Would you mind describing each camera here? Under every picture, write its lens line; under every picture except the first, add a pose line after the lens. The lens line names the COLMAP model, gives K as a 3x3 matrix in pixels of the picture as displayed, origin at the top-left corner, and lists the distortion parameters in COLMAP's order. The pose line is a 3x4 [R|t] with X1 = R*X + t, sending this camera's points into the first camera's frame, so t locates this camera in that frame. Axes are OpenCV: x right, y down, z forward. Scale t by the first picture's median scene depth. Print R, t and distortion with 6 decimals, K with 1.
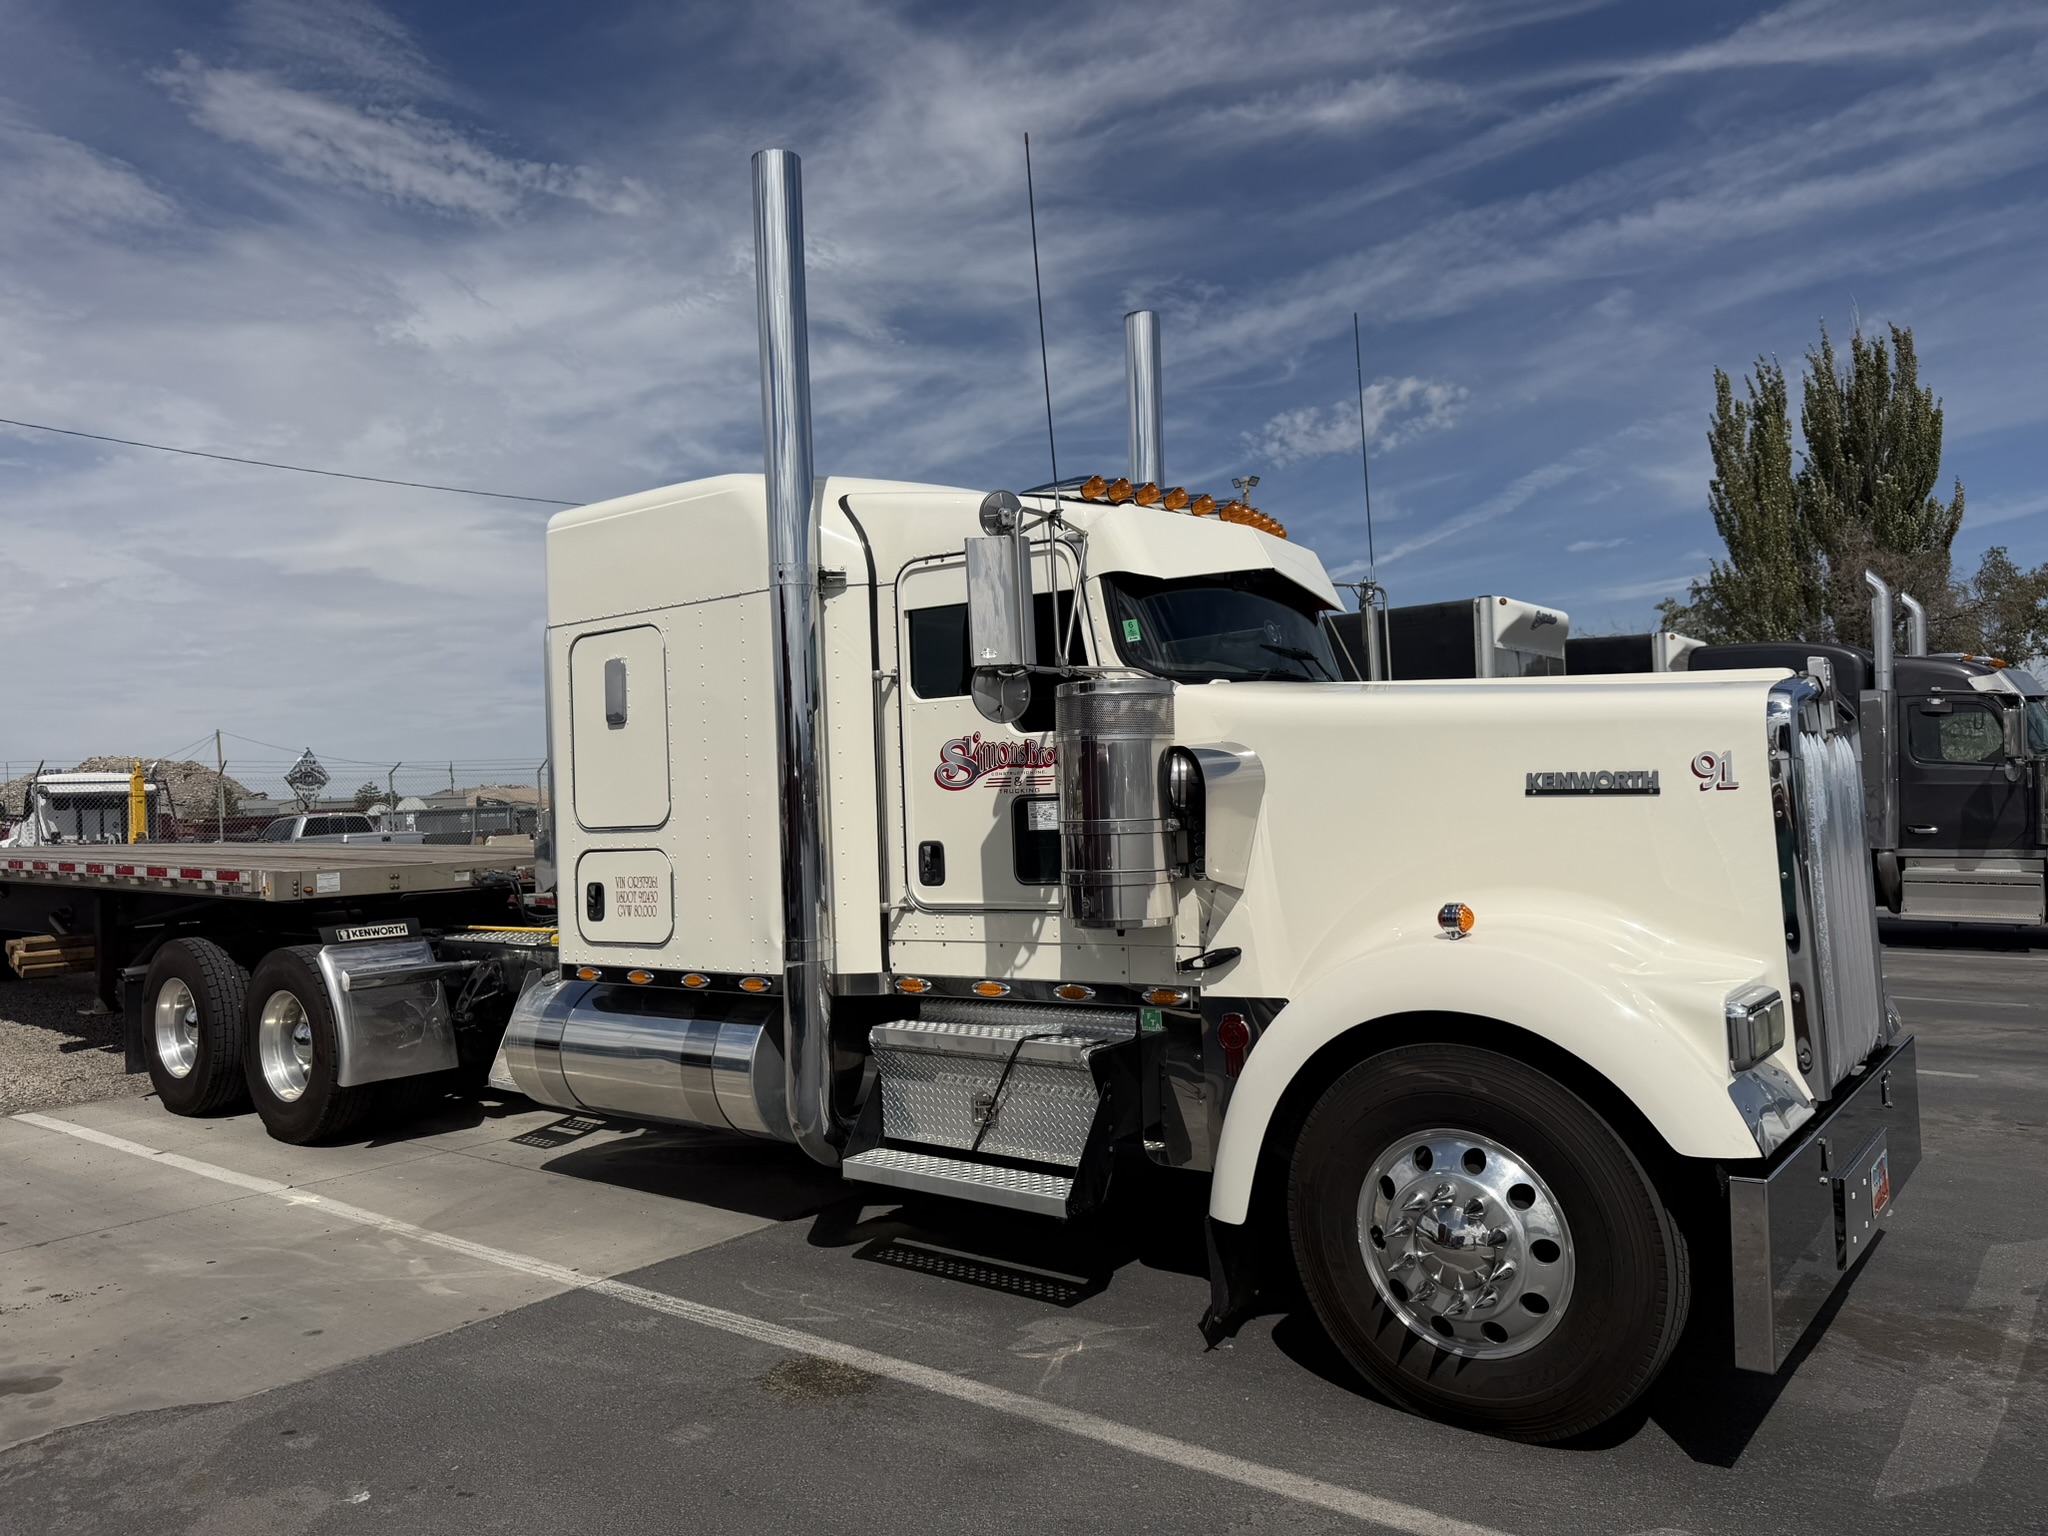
lens RADIAL K [[1443.4, 0, 1024.0], [0, 1443.4, 768.0], [0, 0, 1]] dist [0.007452, -0.014393]
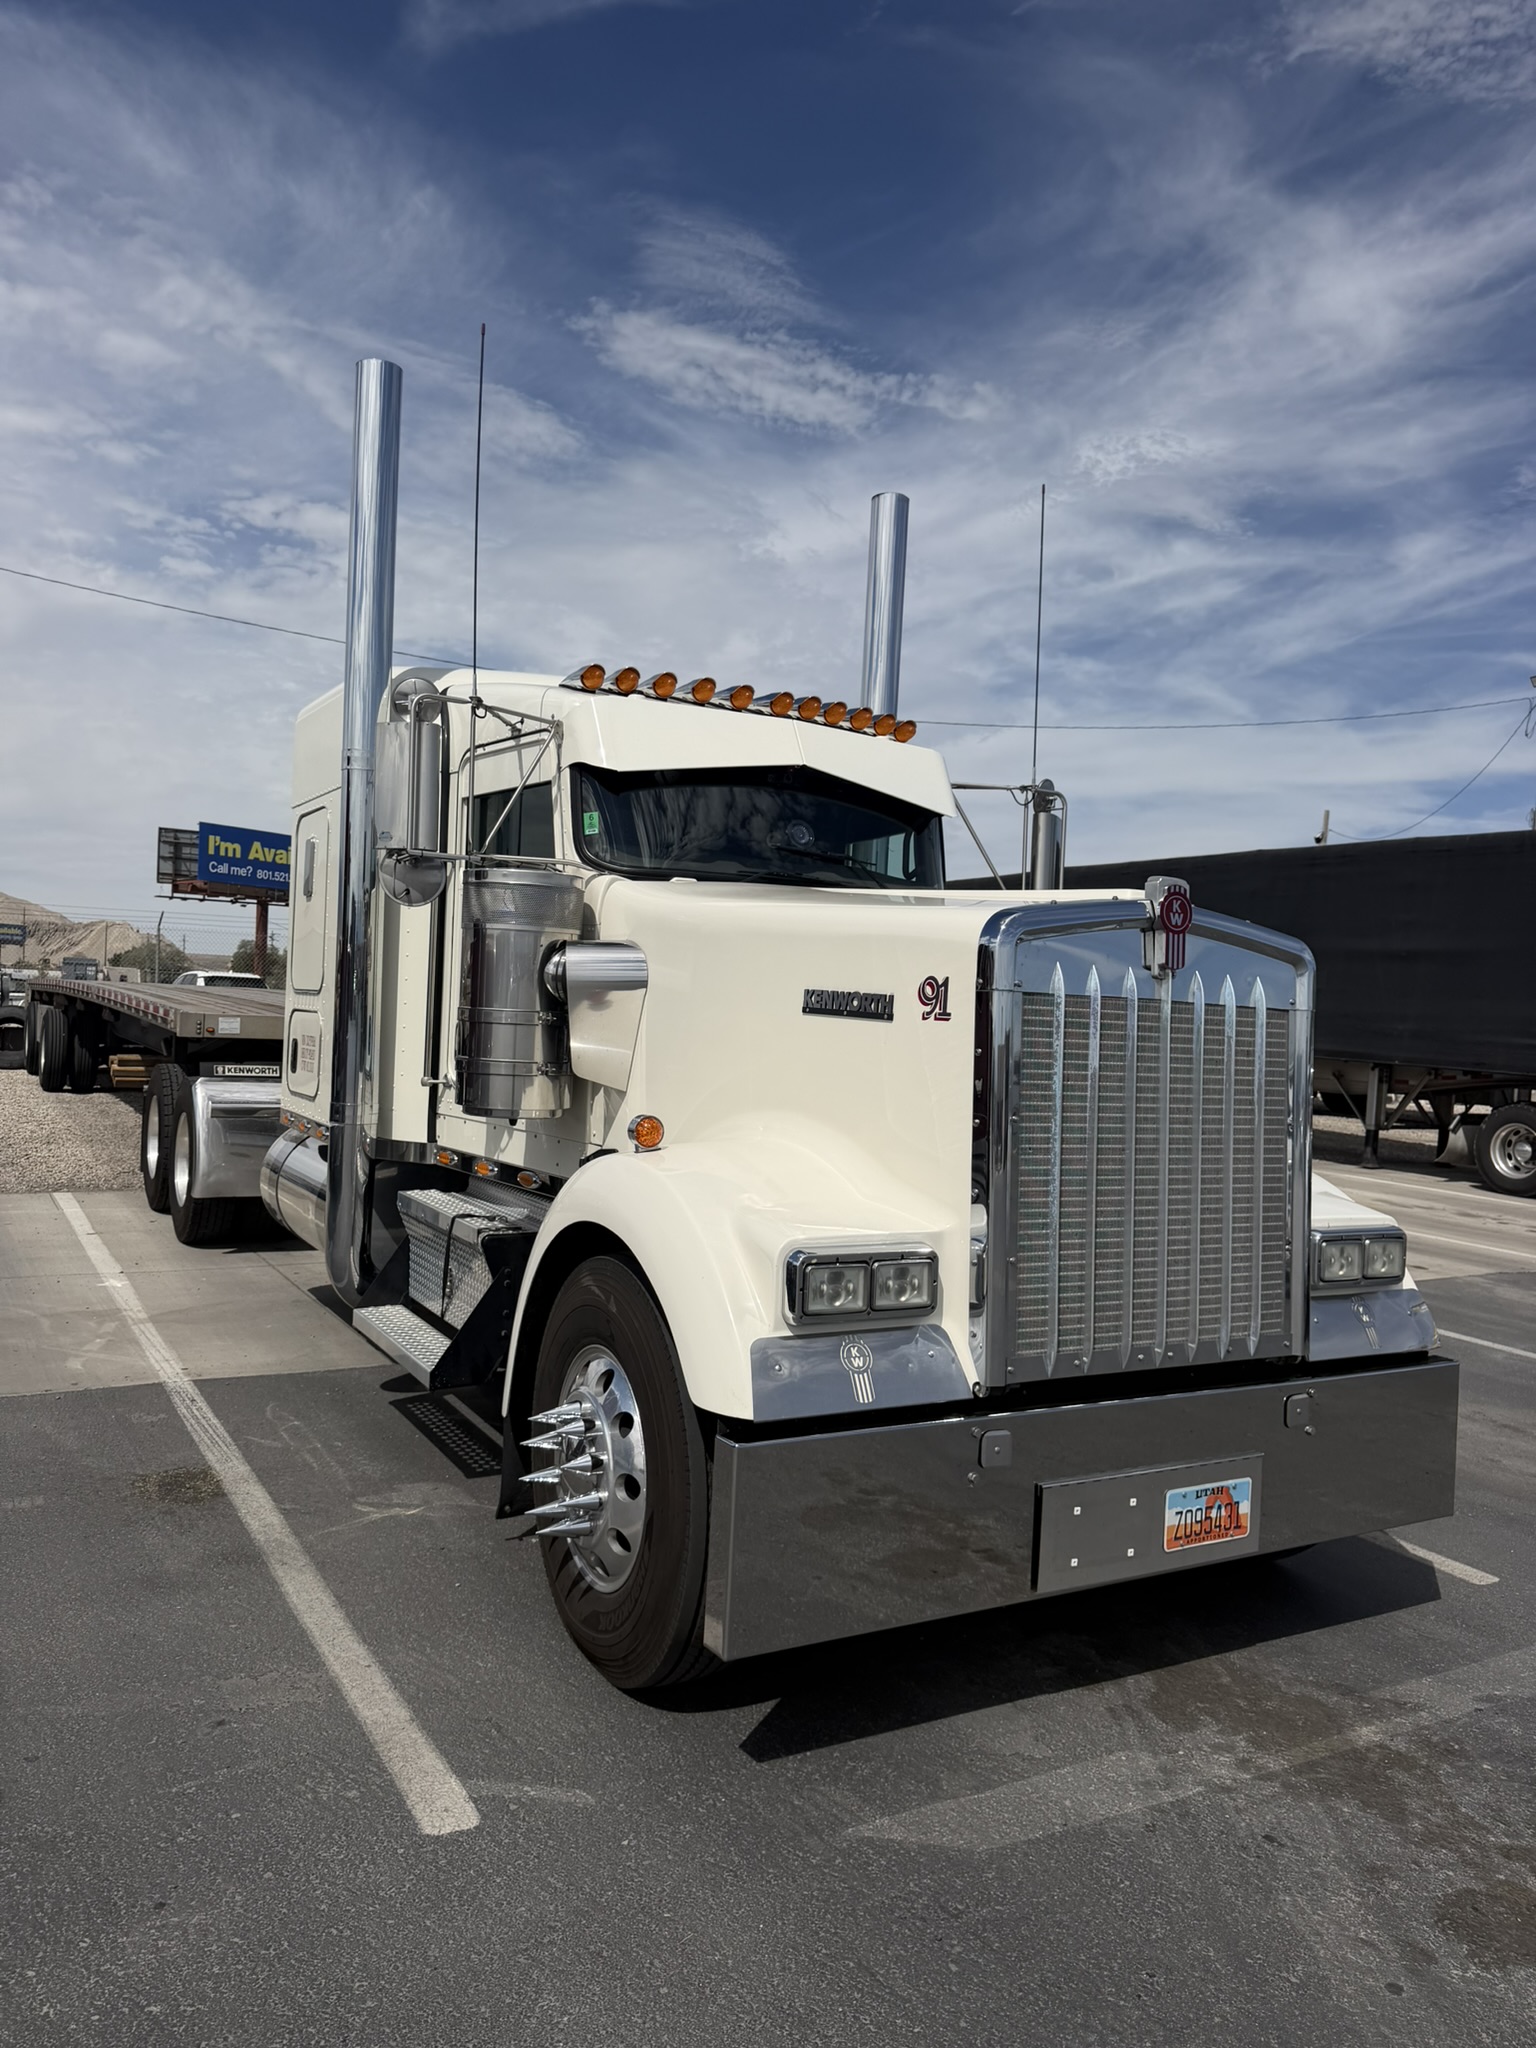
lens RADIAL K [[1447.0, 0, 768.0], [0, 1447.0, 1024.0], [0, 0, 1]] dist [-0.005540, -0.006536]
pose [[0.926872, 0.083260, -0.366028, 0.608350], [-0.070500, 0.996351, 0.048115, -0.015289], [0.368698, -0.018791, 0.929359, 0.131796]]
